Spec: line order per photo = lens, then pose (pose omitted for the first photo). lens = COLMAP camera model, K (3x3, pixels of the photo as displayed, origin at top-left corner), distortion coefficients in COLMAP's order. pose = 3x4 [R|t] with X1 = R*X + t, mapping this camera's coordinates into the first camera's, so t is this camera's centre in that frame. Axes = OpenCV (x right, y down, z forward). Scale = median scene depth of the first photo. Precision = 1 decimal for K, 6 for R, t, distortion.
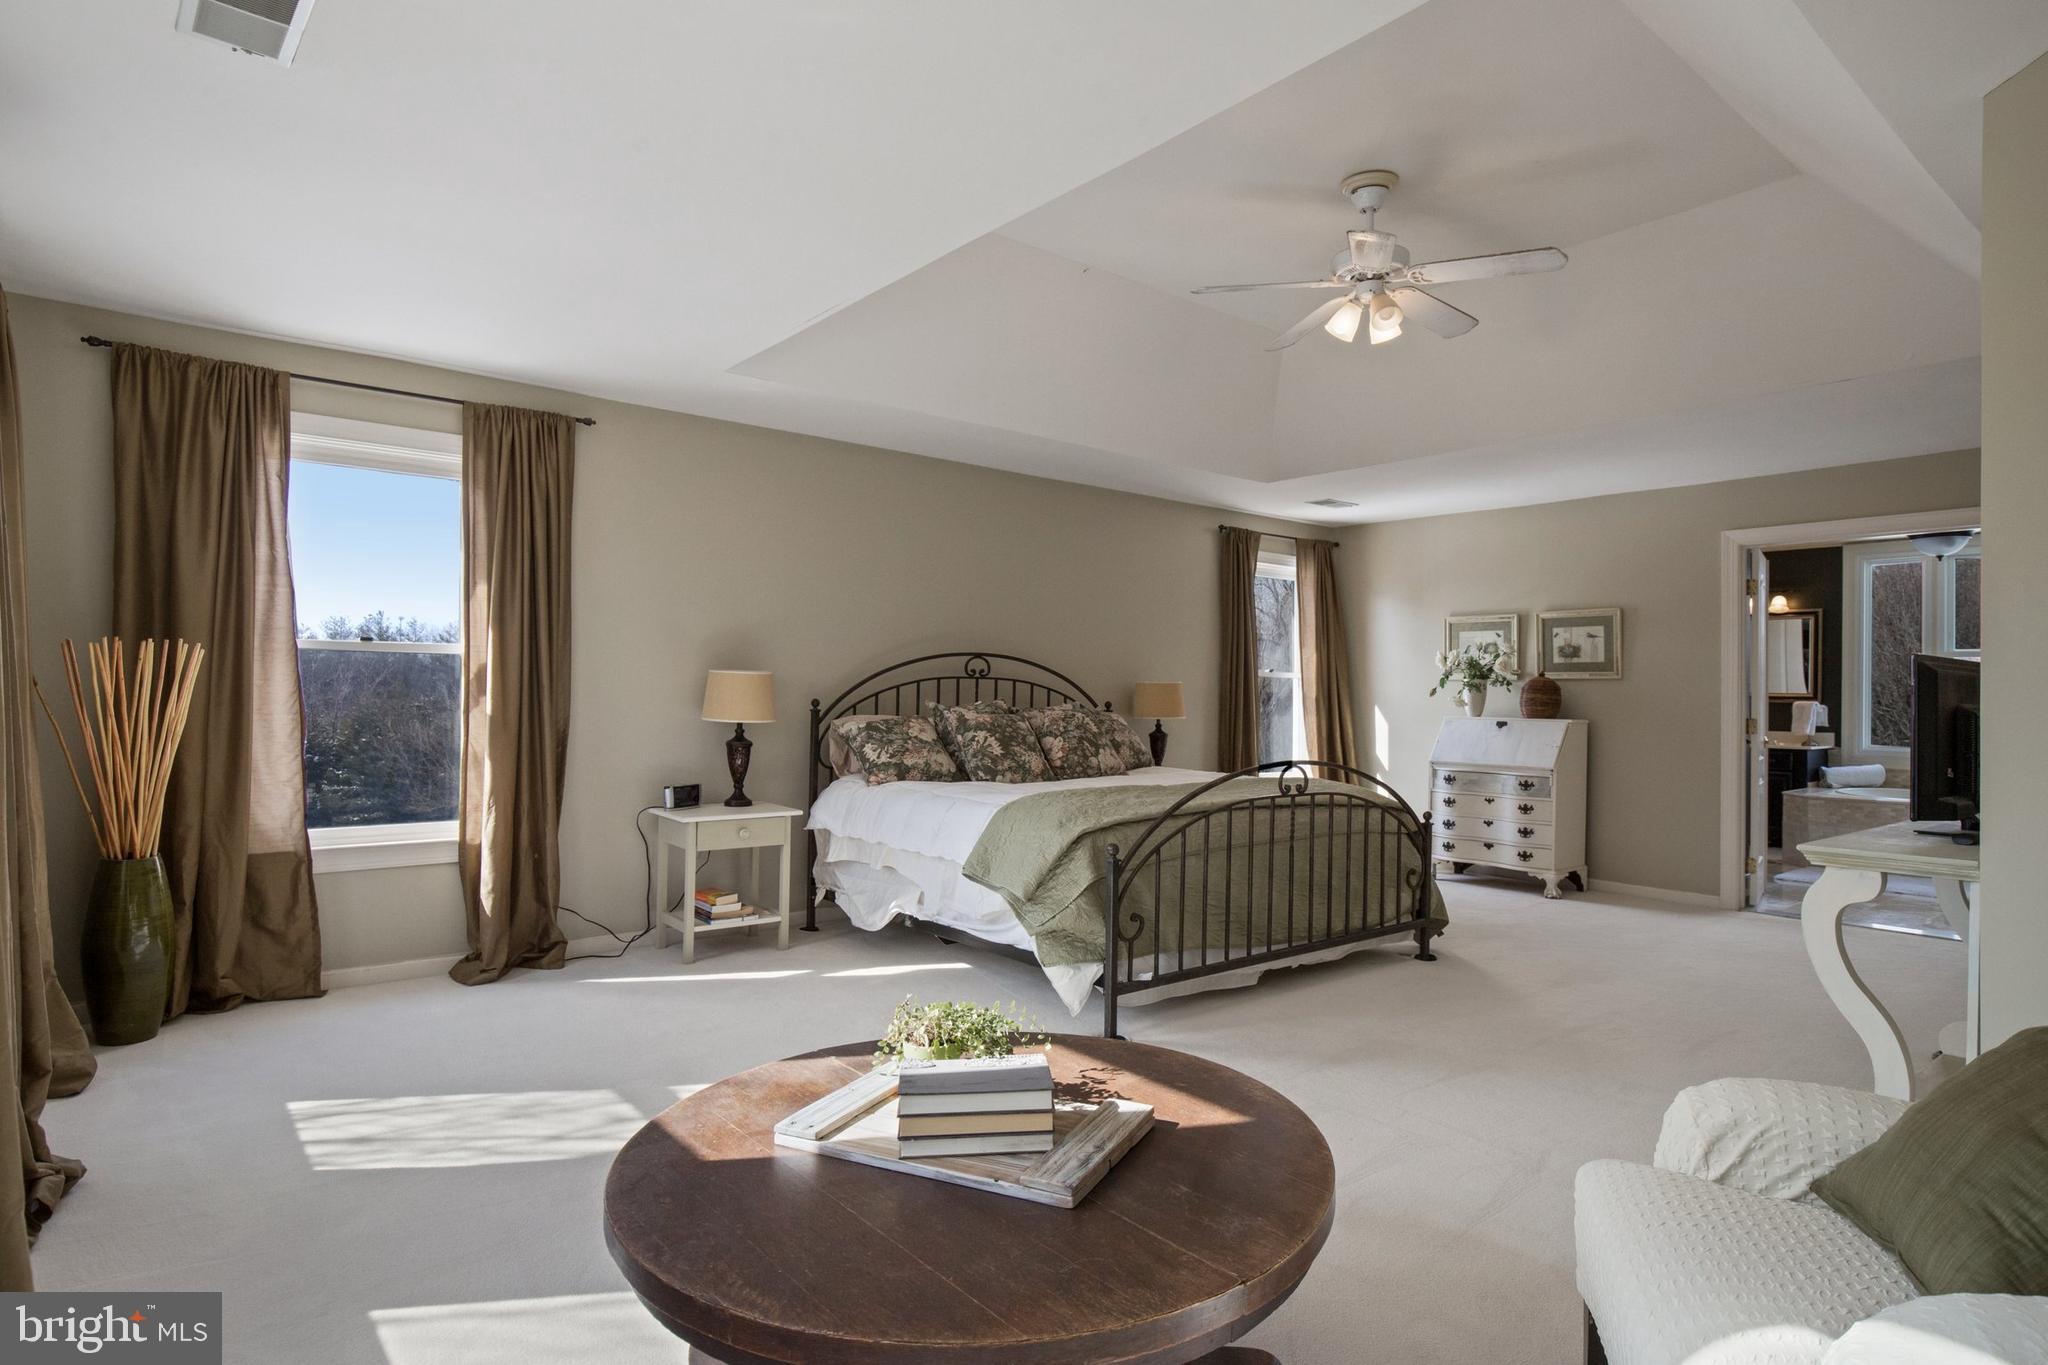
lens RADIAL K [[1120.3, 0, 1061.4], [0, 1120.3, 709.1], [0, 0, 1]] dist [-0.002709, 0.002476]
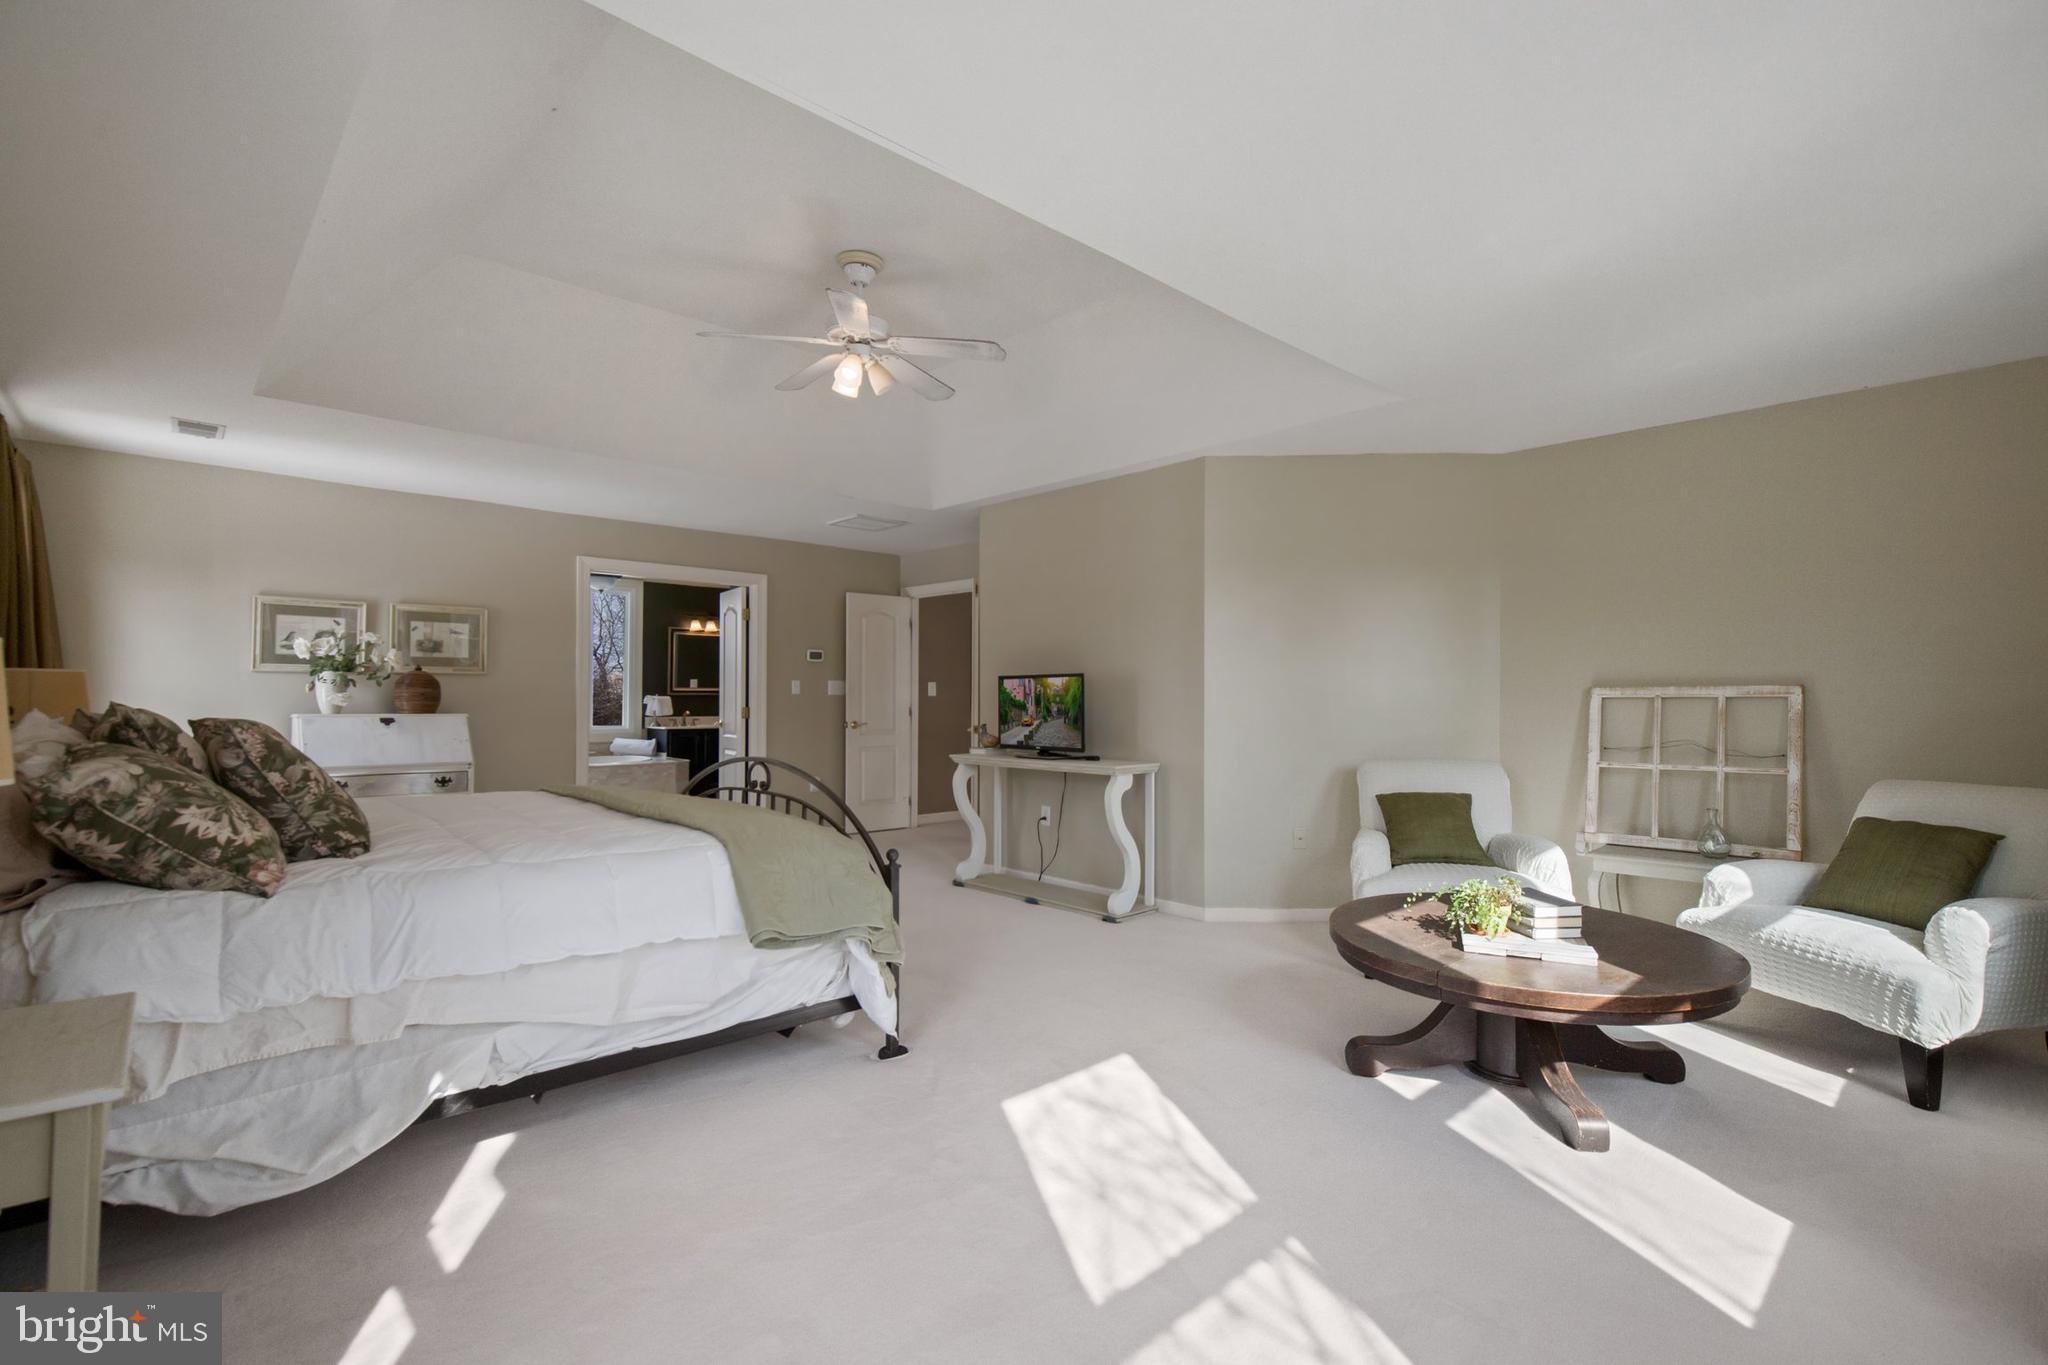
lens RADIAL K [[943.6, 0, 1045.4], [0, 943.6, 683.8], [0, 0, 1]] dist [-0.017778, 0.000186]
pose [[-0.060679, 0.000354, 0.998157, -0.509096], [0.013140, 0.999914, 0.000444, -0.013000], [-0.998071, 0.013143, -0.060678, 0.606680]]
